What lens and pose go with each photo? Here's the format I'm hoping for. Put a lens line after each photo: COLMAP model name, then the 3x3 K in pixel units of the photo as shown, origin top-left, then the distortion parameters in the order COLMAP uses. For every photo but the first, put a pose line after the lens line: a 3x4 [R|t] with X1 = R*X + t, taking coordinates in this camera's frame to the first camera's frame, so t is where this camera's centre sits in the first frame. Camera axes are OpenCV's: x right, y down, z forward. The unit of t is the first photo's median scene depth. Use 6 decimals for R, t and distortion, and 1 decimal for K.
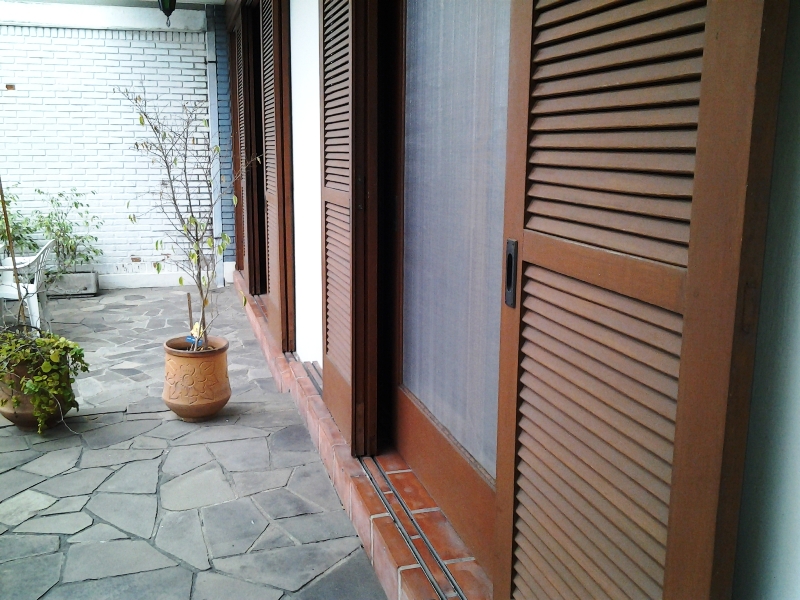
lens RADIAL K [[783.1, 0, 400.1], [0, 783.1, 282.9], [0, 0, 1]] dist [0.039956, -0.130689]
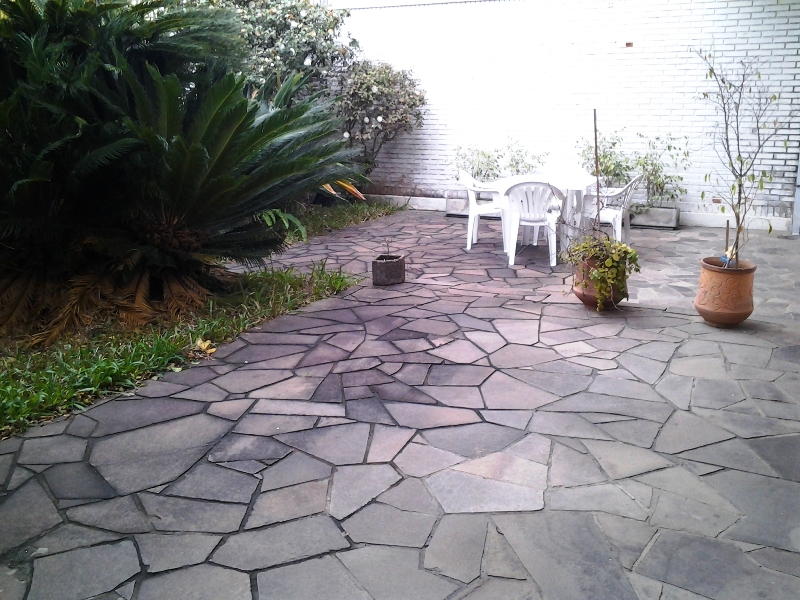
lens RADIAL K [[783.1, 0, 400.1], [0, 783.1, 282.9], [0, 0, 1]] dist [0.039956, -0.130689]
pose [[0.736574, 0.148216, -0.659917, 0.167122], [-0.106405, 0.988937, 0.103348, 0.037389], [0.667935, -0.005905, 0.744197, -0.225147]]
